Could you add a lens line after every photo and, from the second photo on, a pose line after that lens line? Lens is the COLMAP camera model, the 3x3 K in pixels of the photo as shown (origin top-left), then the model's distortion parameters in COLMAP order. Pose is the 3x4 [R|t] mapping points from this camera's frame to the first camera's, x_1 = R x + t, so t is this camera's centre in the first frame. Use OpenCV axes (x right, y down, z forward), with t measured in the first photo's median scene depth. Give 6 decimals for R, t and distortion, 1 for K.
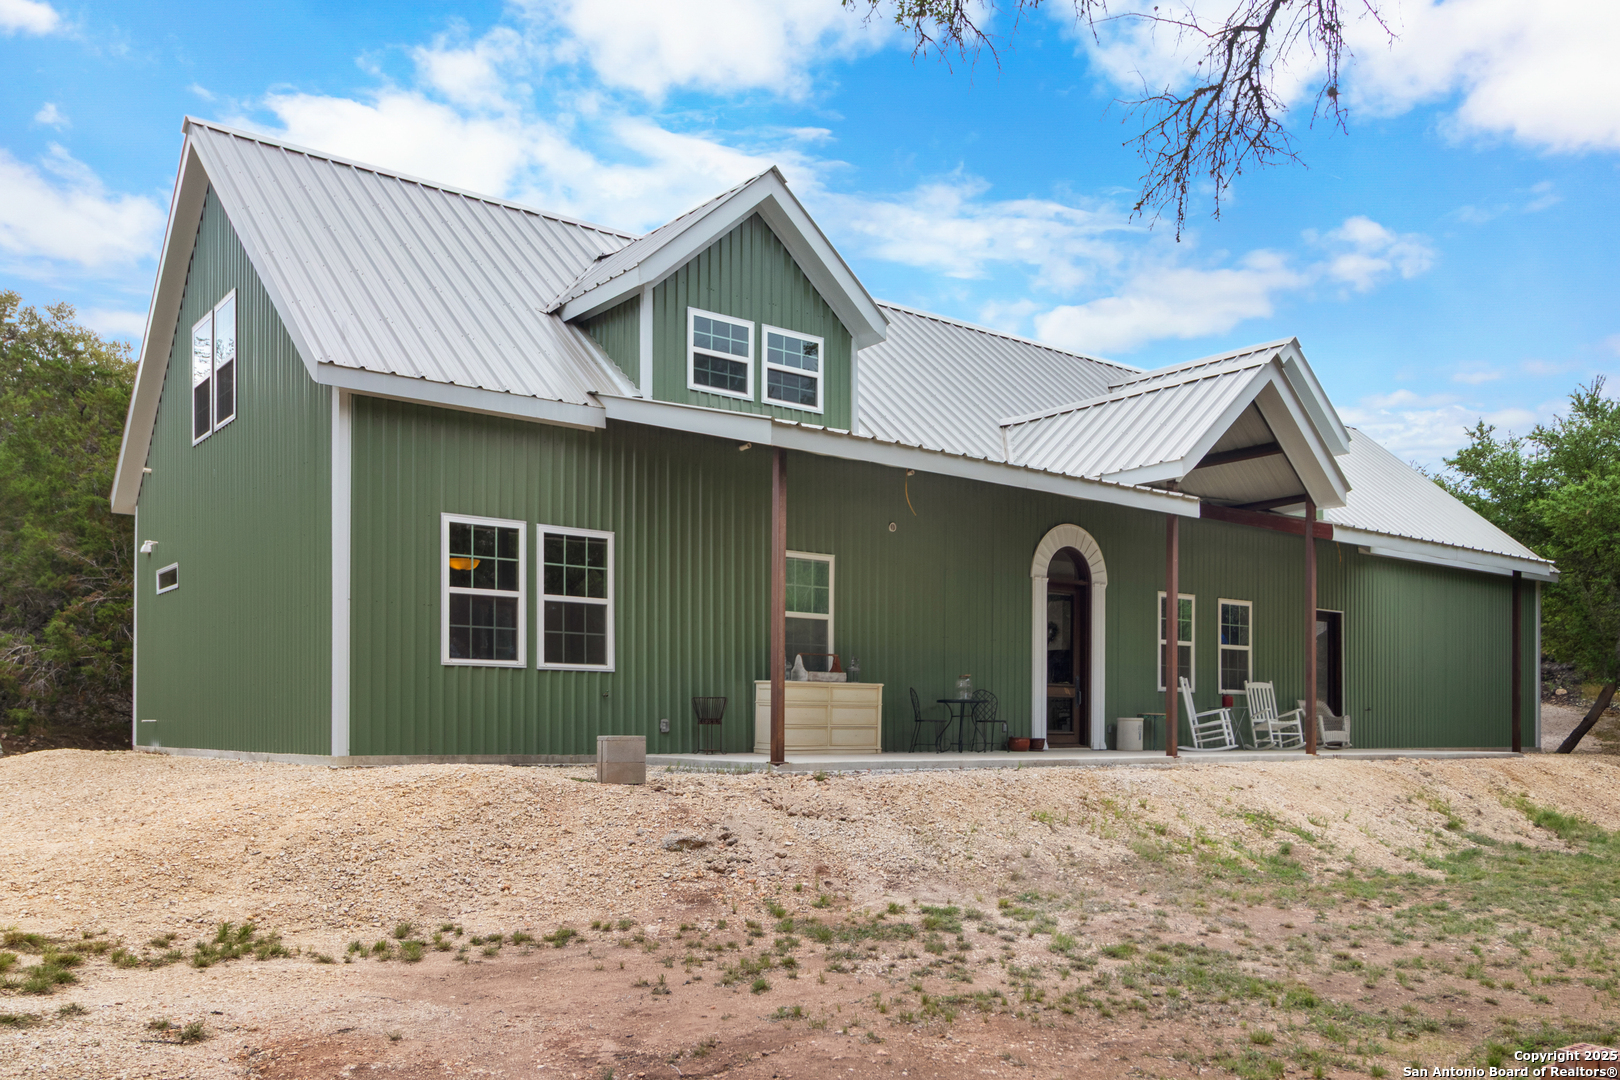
lens RADIAL K [[1350.2, 0, 810.0], [0, 1350.2, 540.0], [0, 0, 1]] dist [-0.000331, -0.000091]
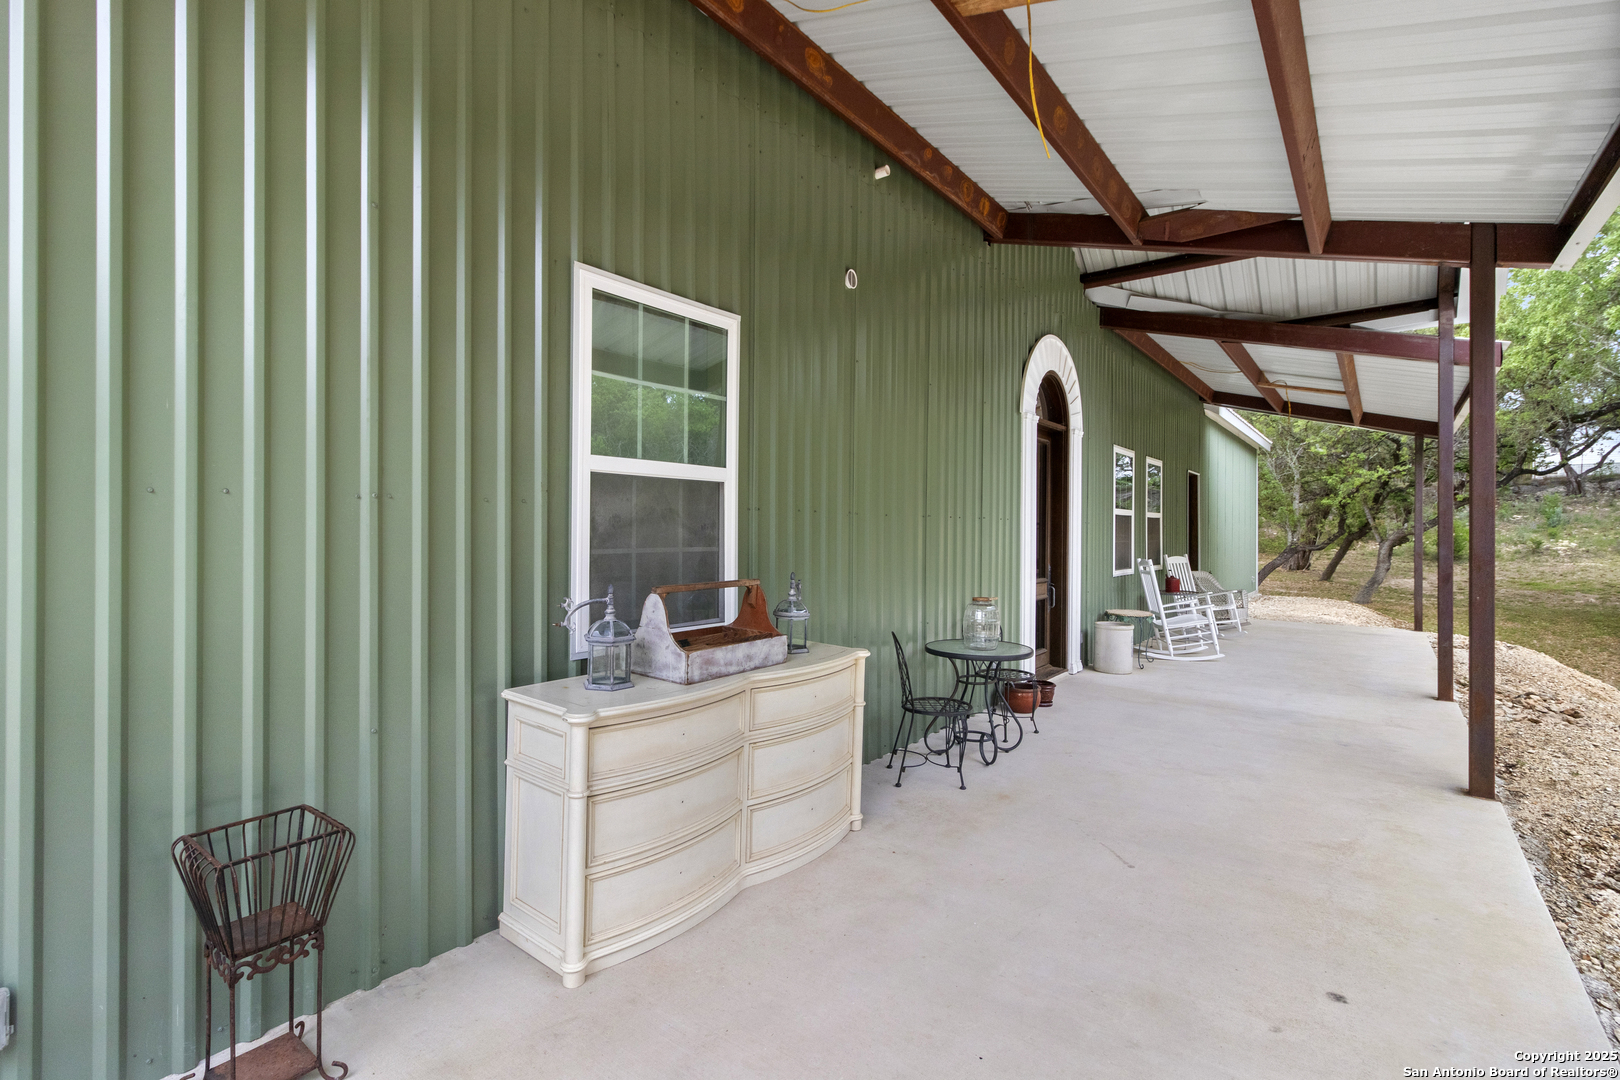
lens RADIAL K [[751.0, 0, 800.8], [0, 751.0, 522.9], [0, 0, 1]] dist [0.001603, 0.000151]
pose [[0.968058, 0.009743, 0.250539, -0.018819], [-0.045738, 0.989340, 0.138253, 0.040147], [-0.246521, -0.145296, 0.958184, 0.793401]]
